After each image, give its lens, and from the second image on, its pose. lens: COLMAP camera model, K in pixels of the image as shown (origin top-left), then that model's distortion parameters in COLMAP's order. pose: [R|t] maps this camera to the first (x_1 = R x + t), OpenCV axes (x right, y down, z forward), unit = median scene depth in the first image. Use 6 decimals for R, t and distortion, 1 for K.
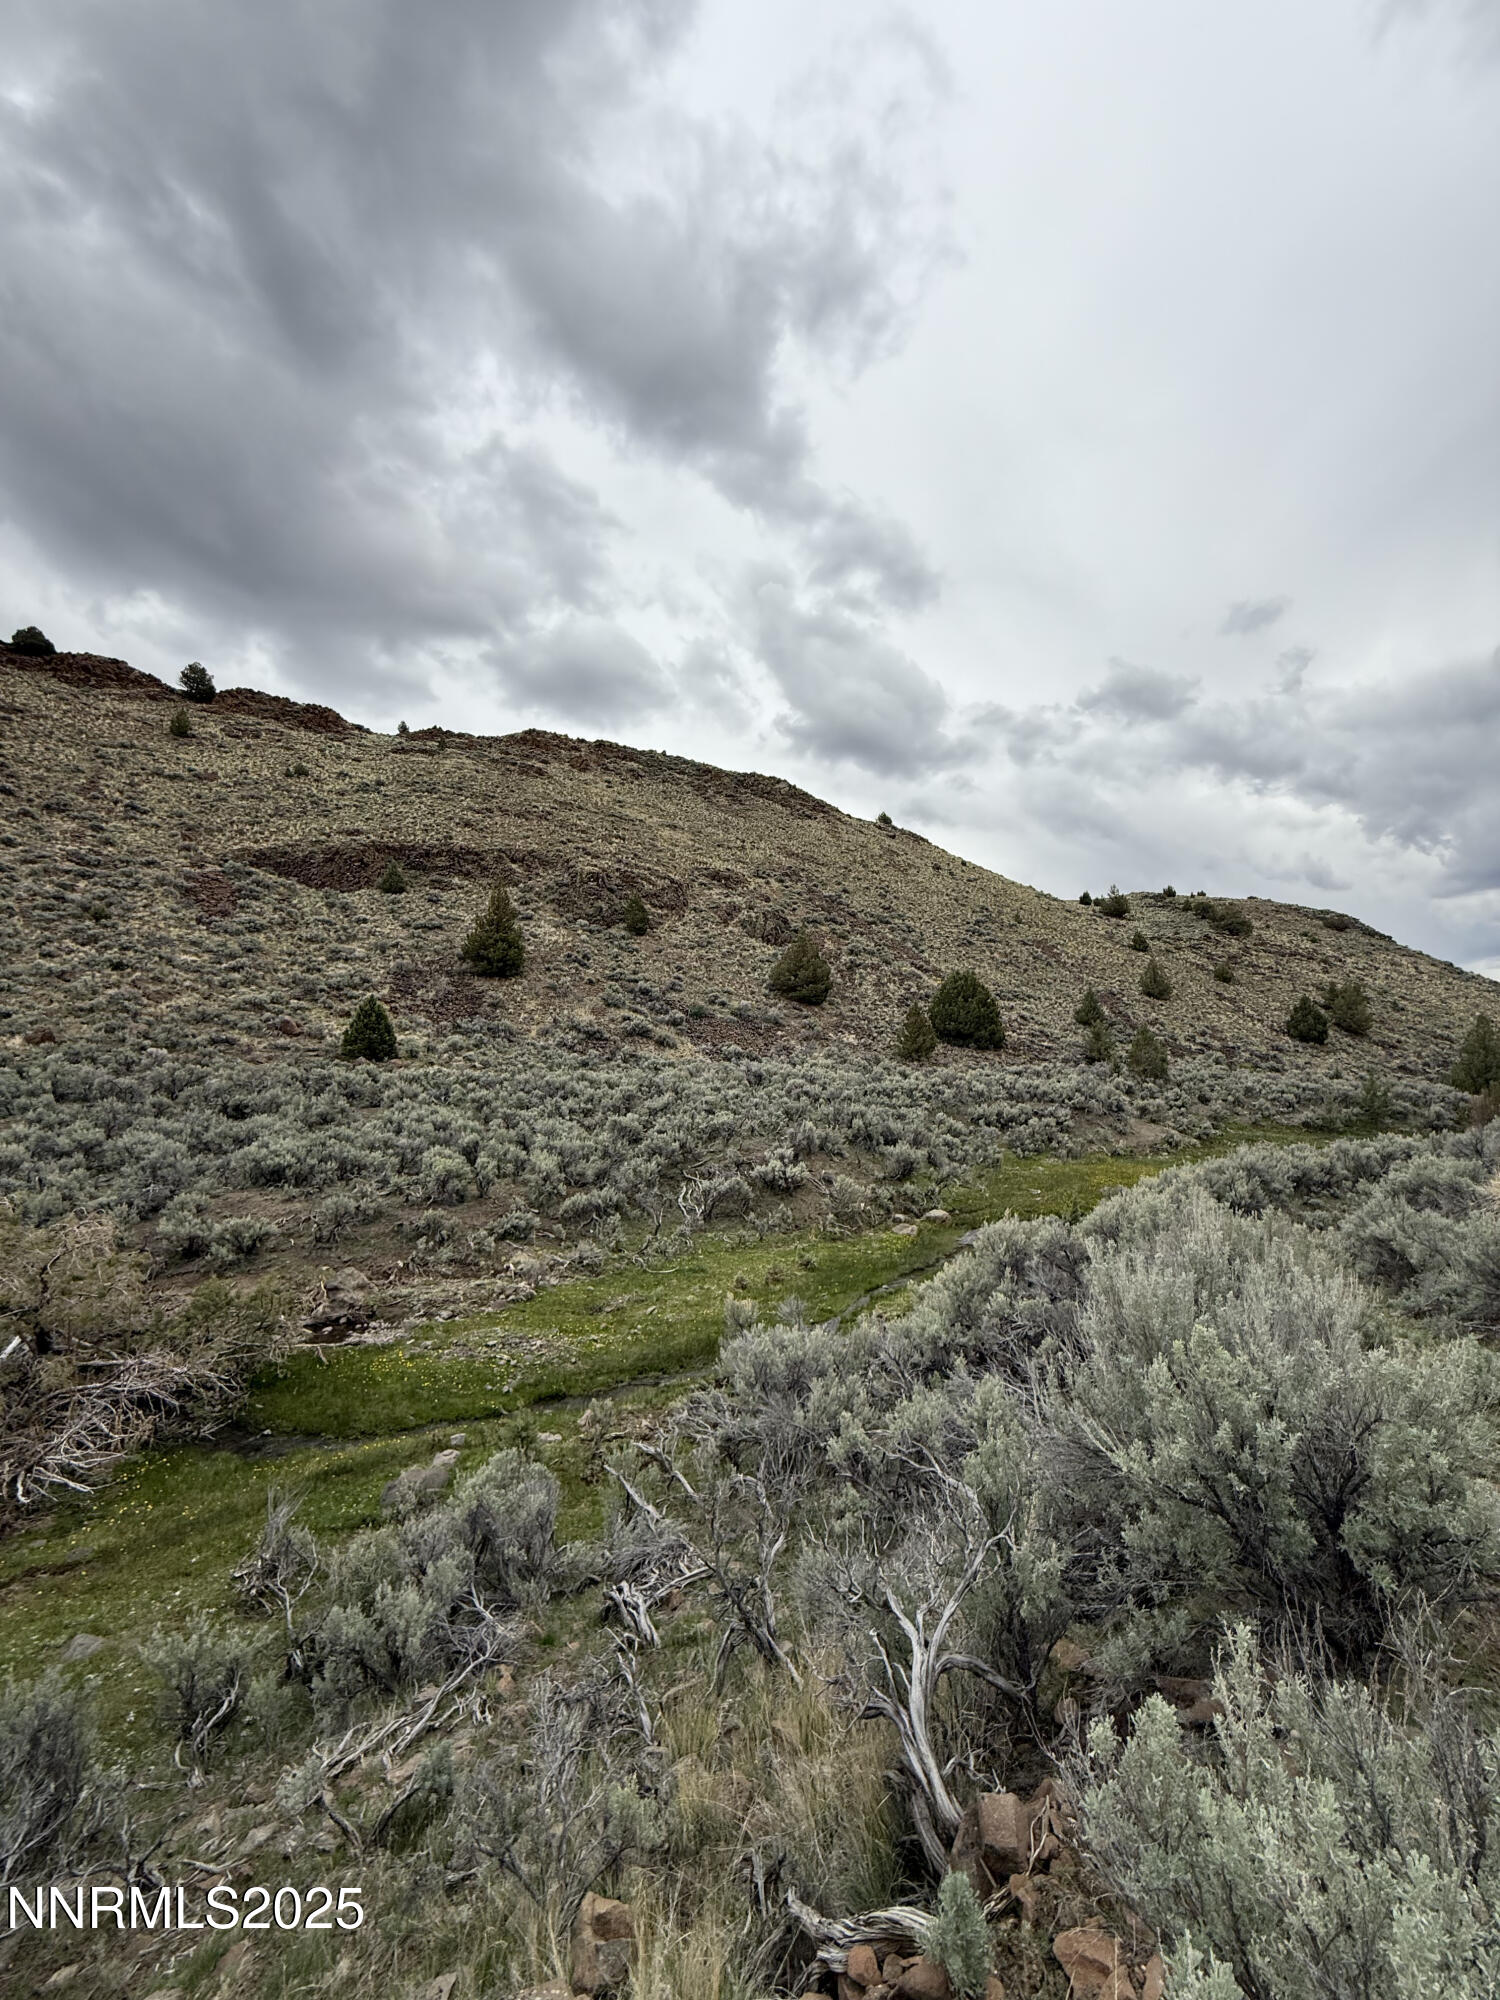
lens RADIAL K [[794.3, 0, 750.0], [0, 794.3, 1000.0], [0, 0, 1]] dist [-0.001495, -0.000114]
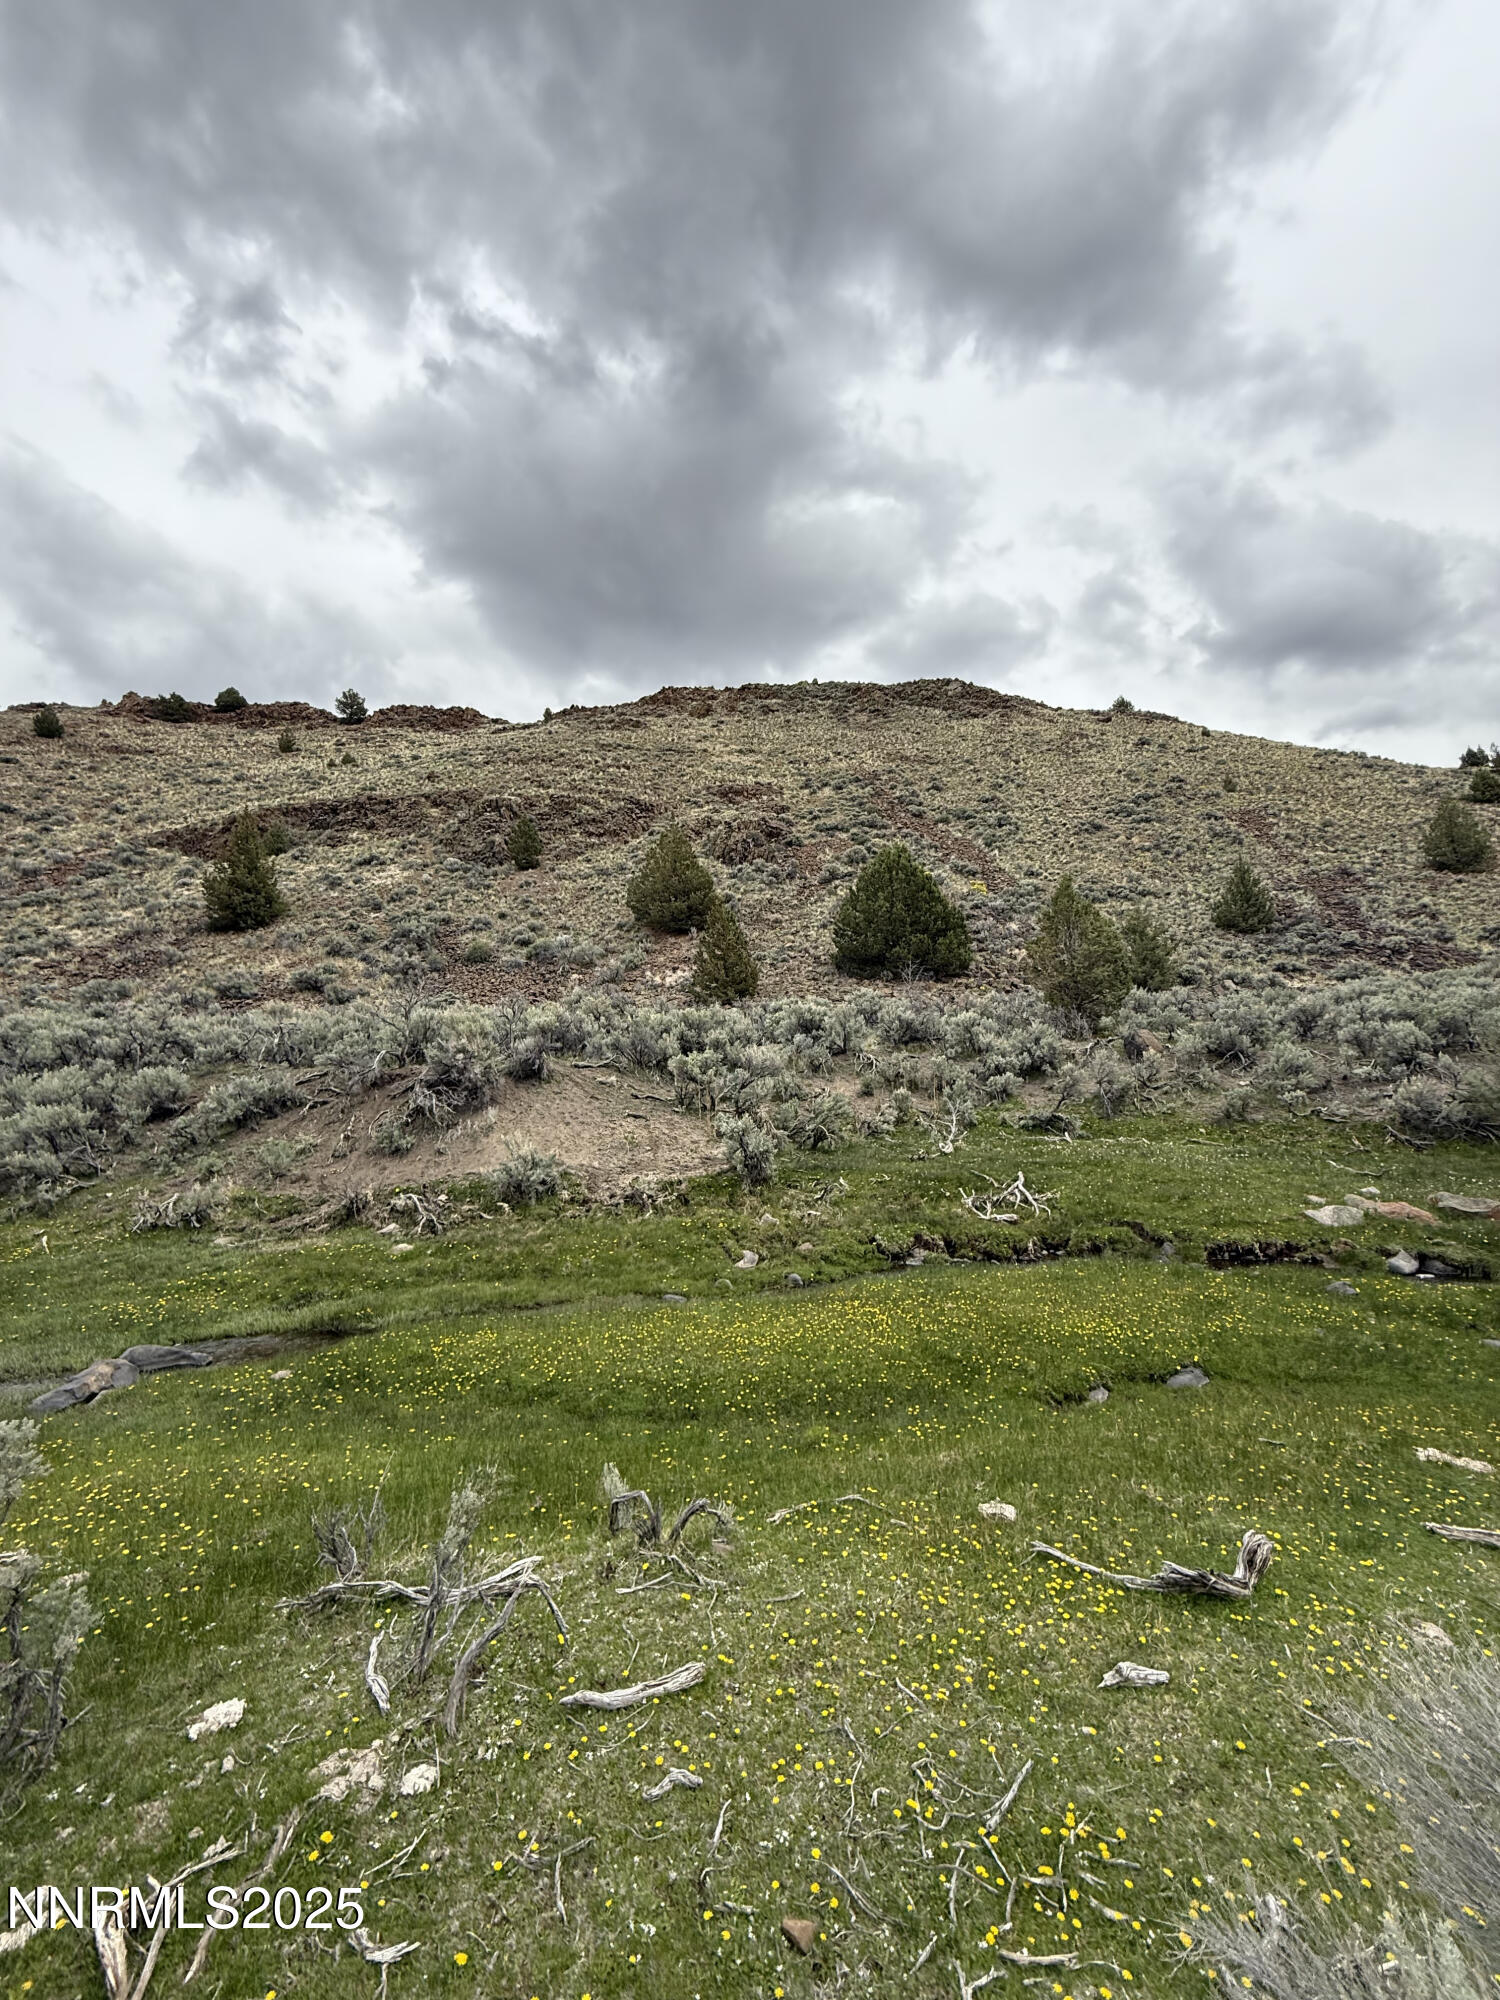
lens RADIAL K [[794.3, 0, 750.0], [0, 794.3, 1000.0], [0, 0, 1]] dist [-0.001495, -0.000114]
pose [[0.852518, -0.033238, -0.521640, 0.210439], [0.039408, 0.999223, 0.000736, 0.027915], [0.521210, -0.021184, 0.853165, 0.156892]]
